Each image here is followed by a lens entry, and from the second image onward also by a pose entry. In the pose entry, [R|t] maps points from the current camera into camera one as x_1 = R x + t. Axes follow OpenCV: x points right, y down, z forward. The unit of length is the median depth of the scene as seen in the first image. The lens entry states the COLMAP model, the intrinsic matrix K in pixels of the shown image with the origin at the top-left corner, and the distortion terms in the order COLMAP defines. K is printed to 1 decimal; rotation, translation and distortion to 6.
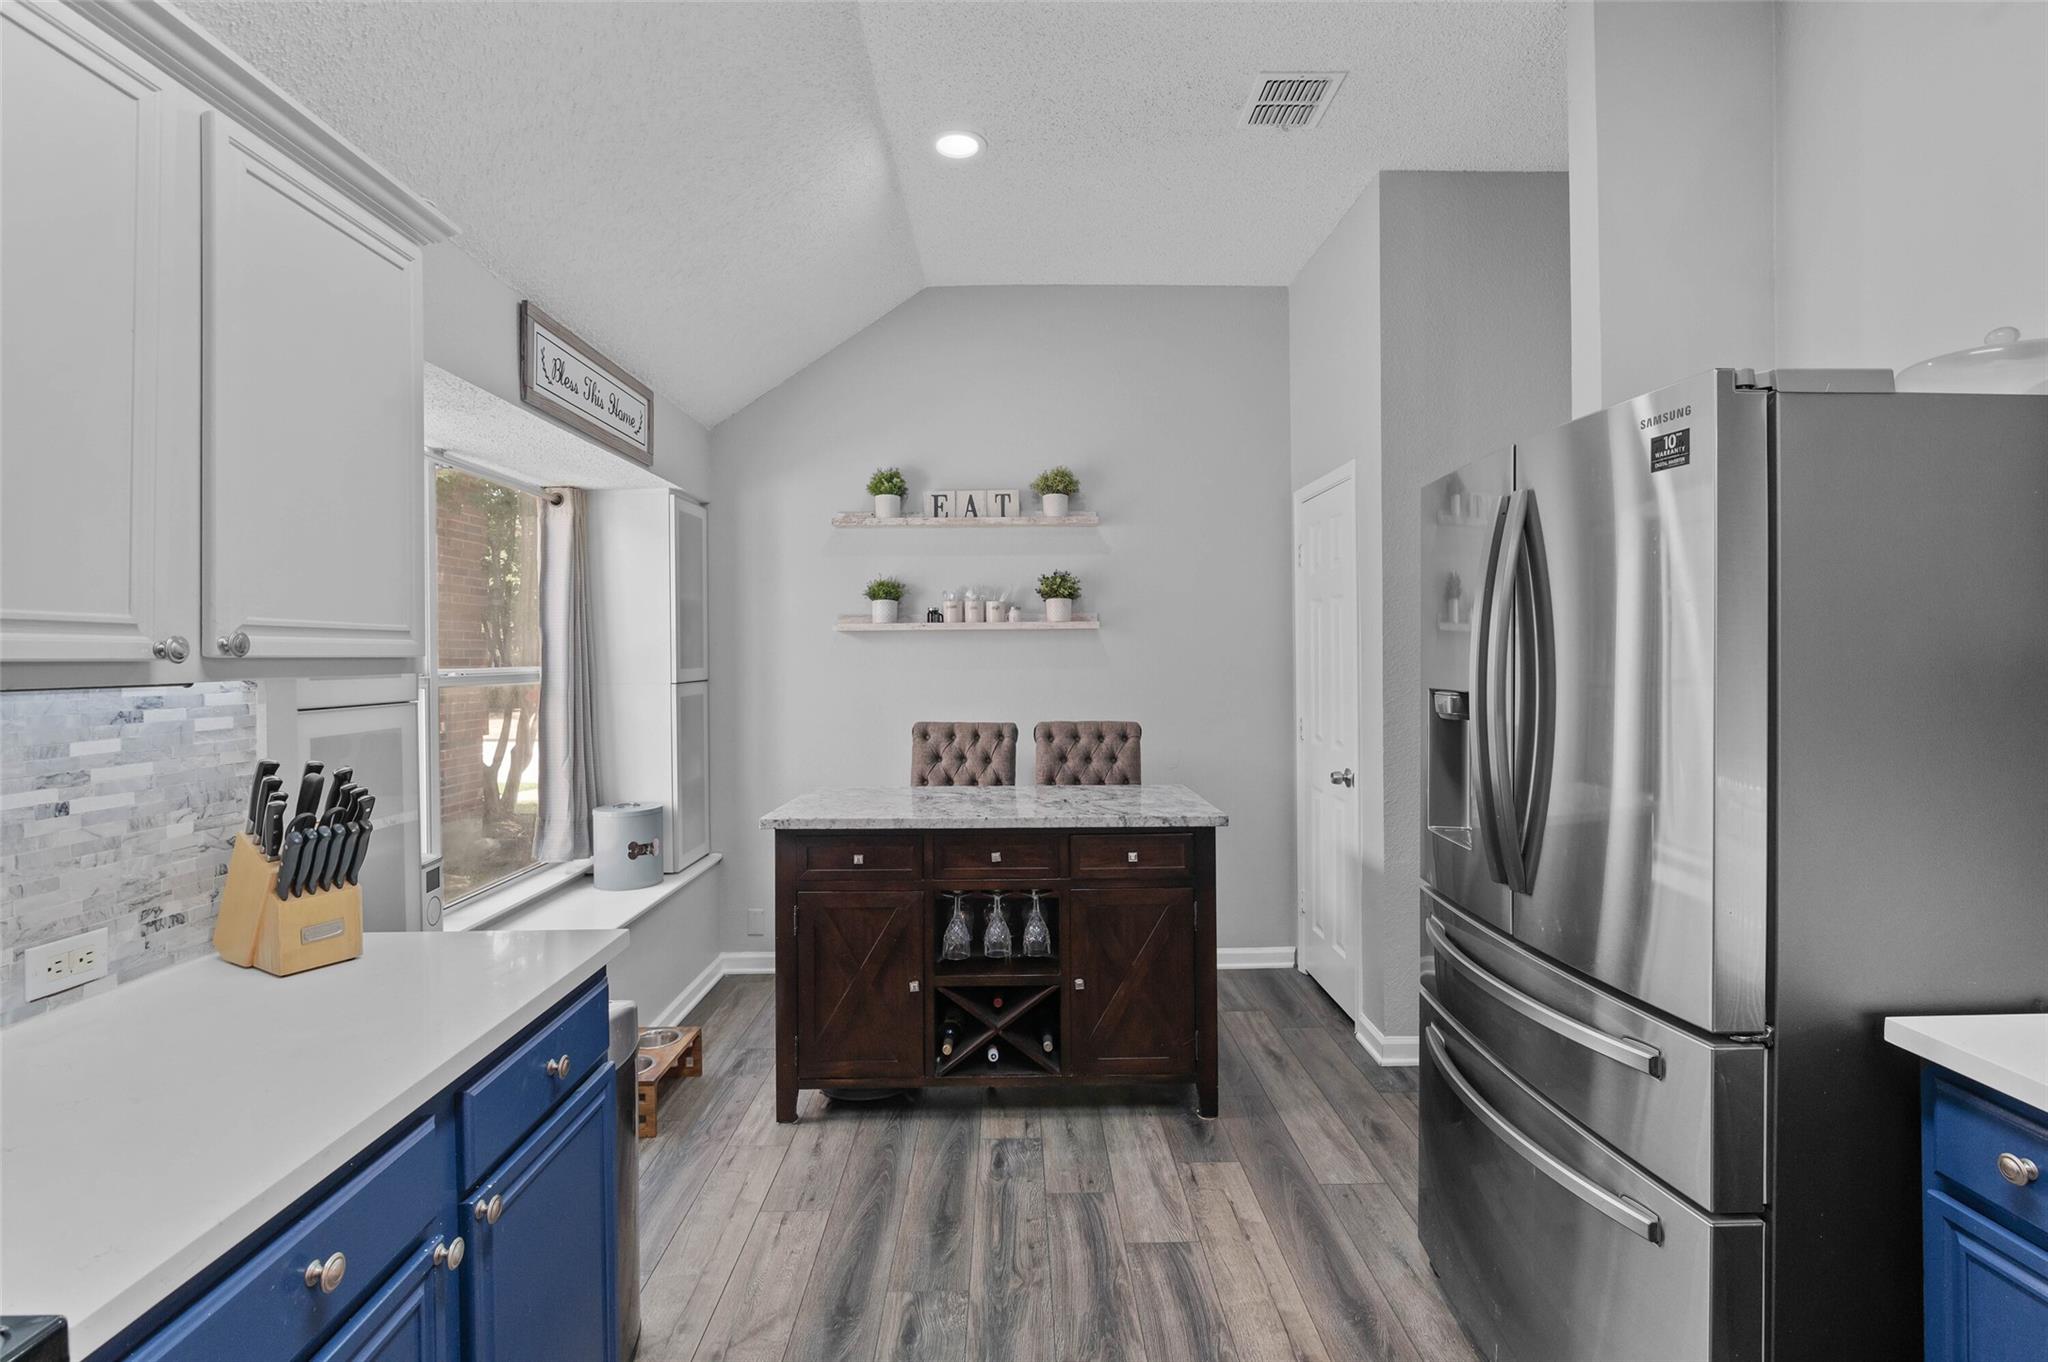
lens RADIAL K [[941.2, 0, 1017.7], [0, 941.2, 652.2], [0, 0, 1]] dist [-0.012833, 0.002231]
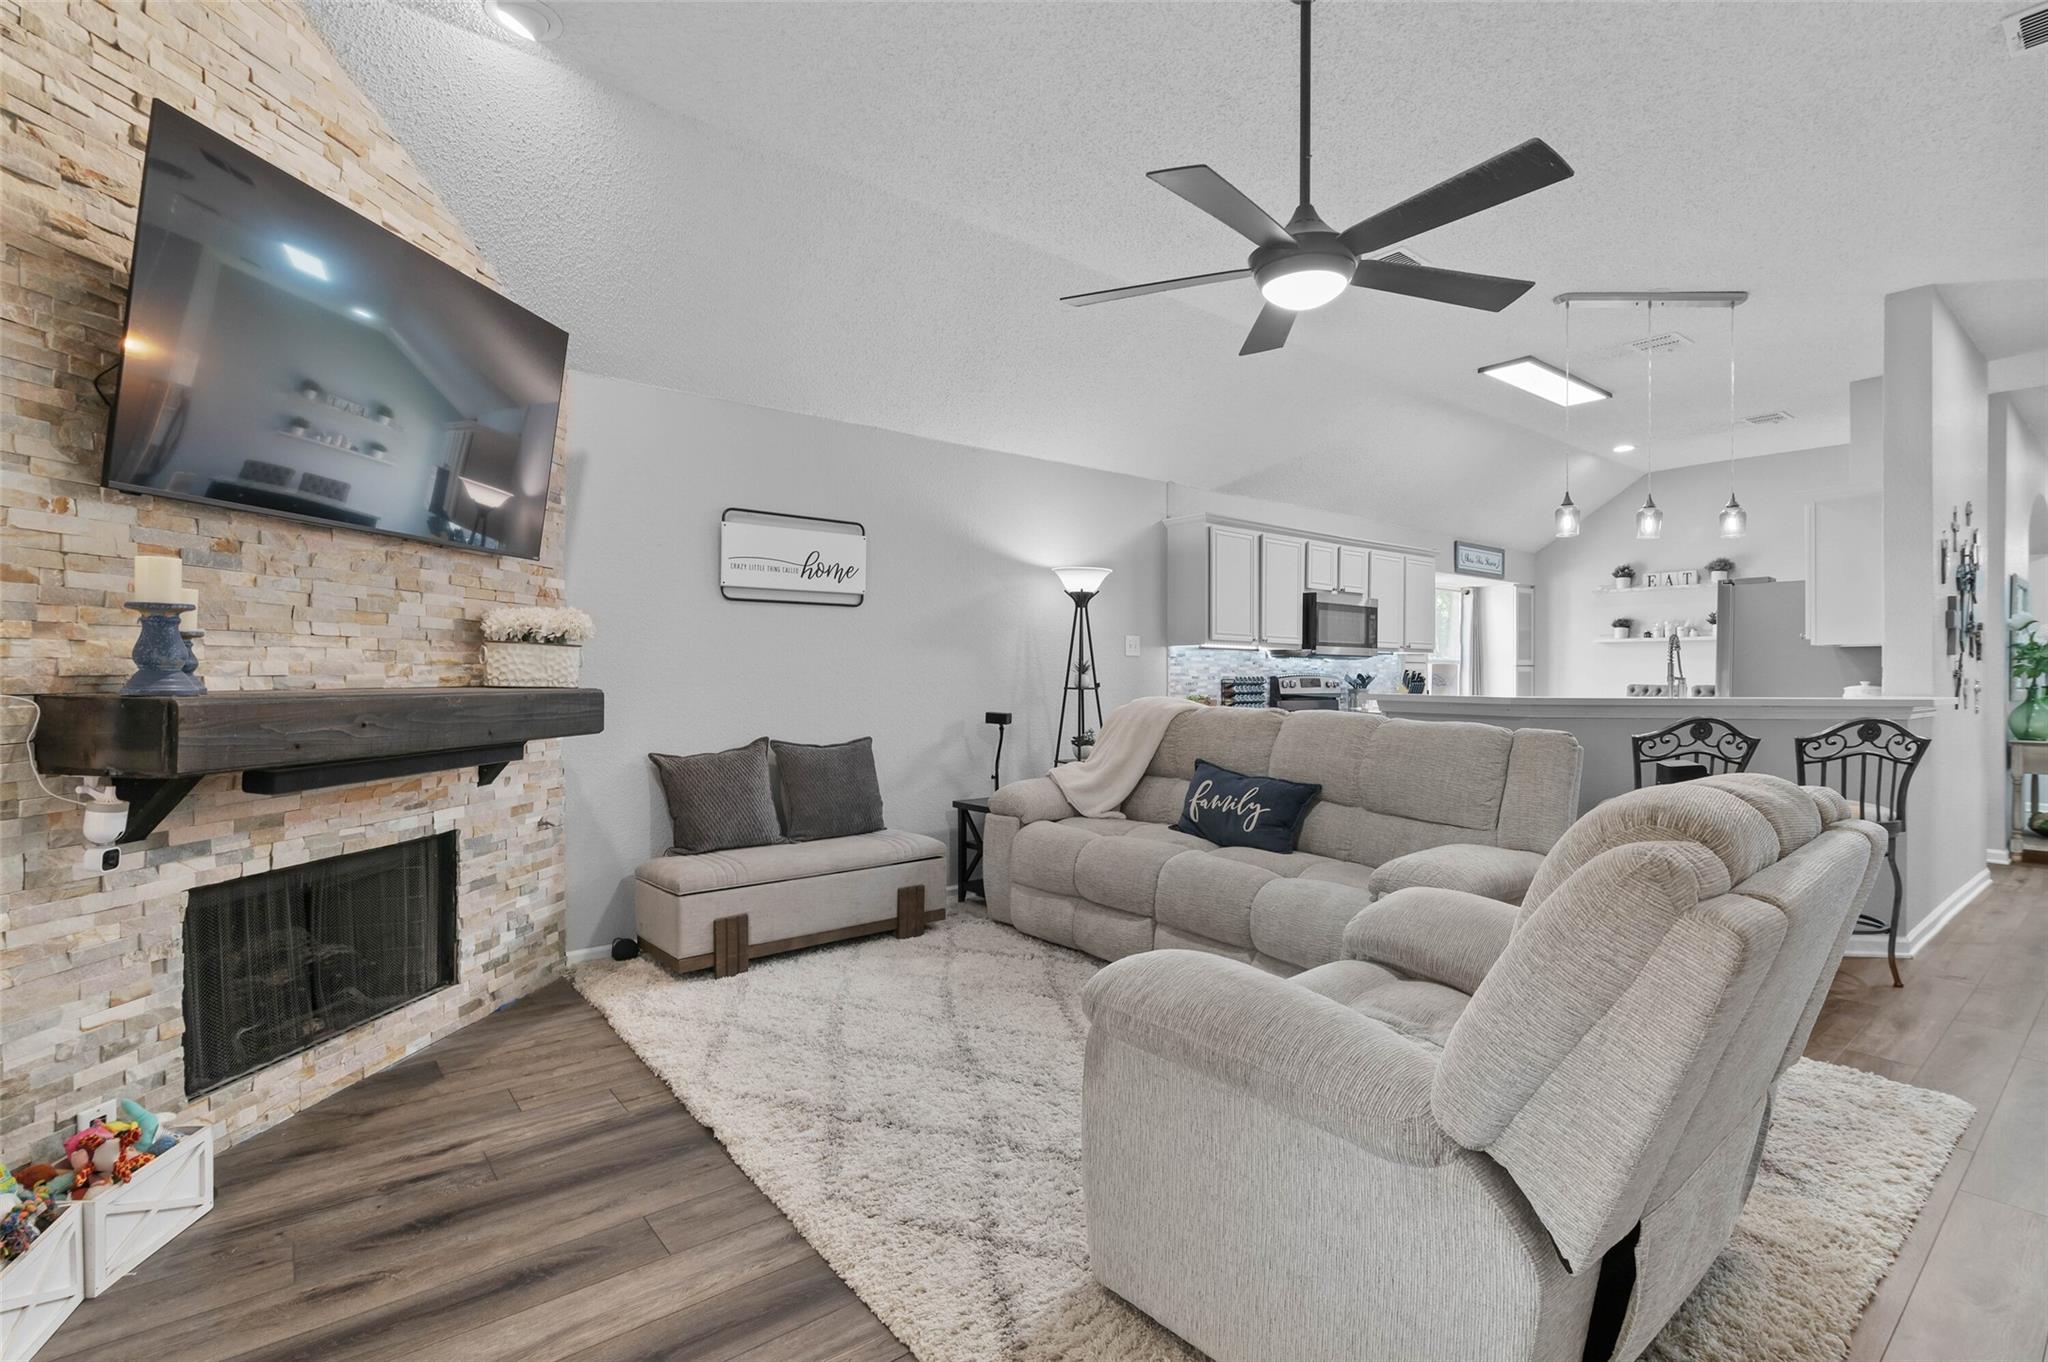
lens RADIAL K [[941.2, 0, 1030.2], [0, 941.2, 673.1], [0, 0, 1]] dist [-0.012833, 0.002231]
pose [[0.615605, 0.013002, -0.787948, 0.977017], [-0.008288, 0.999915, 0.010025, 0.051248], [0.788011, 0.000359, 0.615660, -1.866811]]
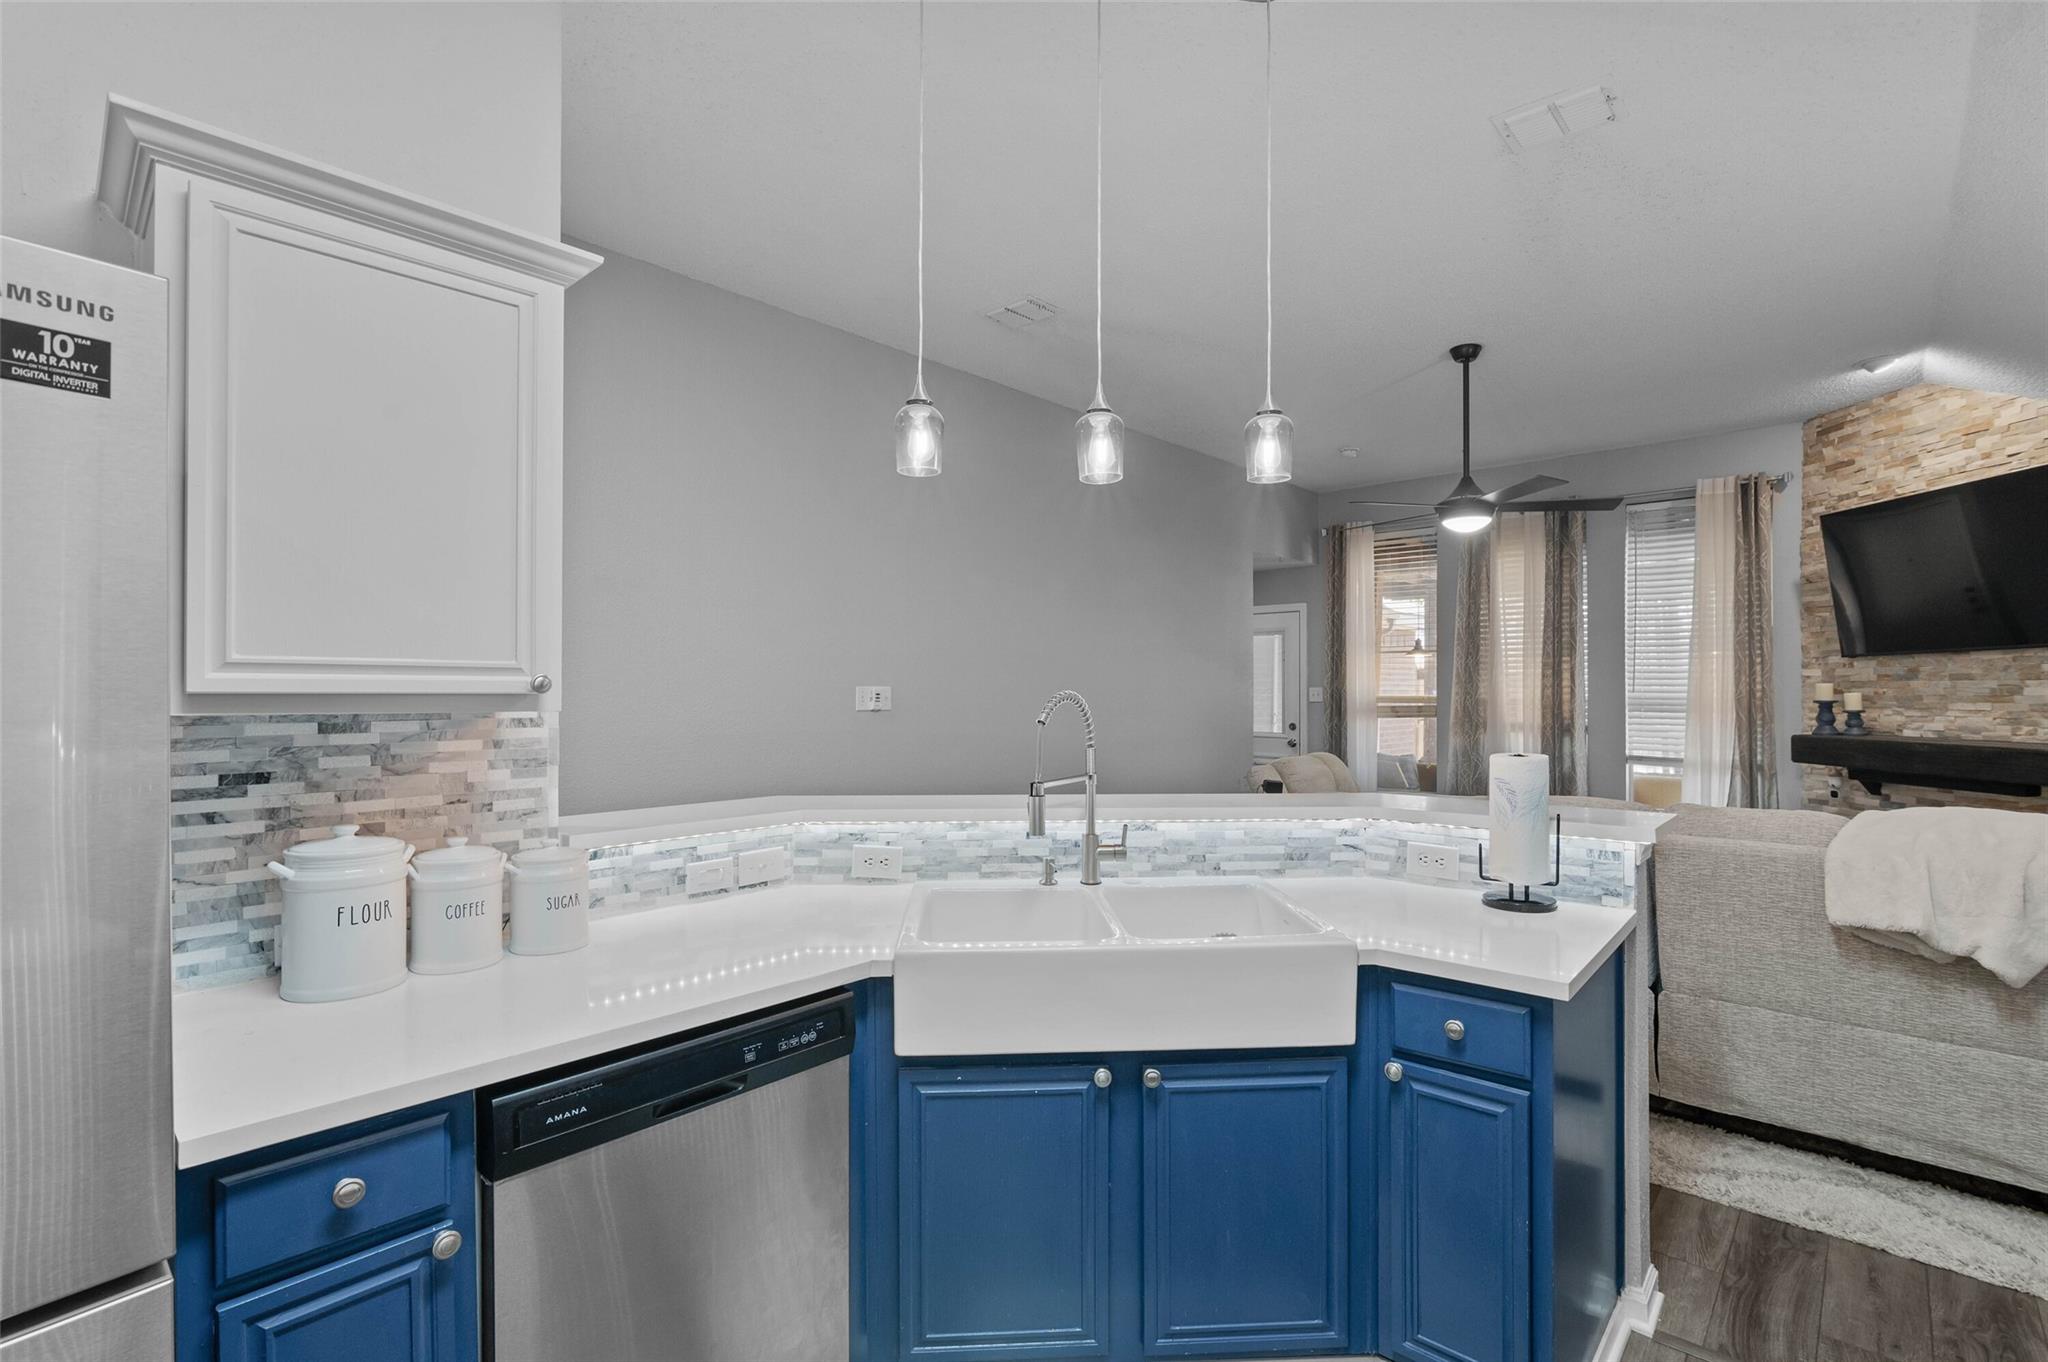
lens RADIAL K [[941.2, 0, 1023.9], [0, 941.2, 686.4], [0, 0, 1]] dist [-0.012833, 0.002231]
pose [[-0.726240, 0.010516, 0.687361, -0.082217], [0.003212, 0.999924, -0.011905, 0.001874], [-0.687434, -0.006438, -0.726218, 0.511125]]
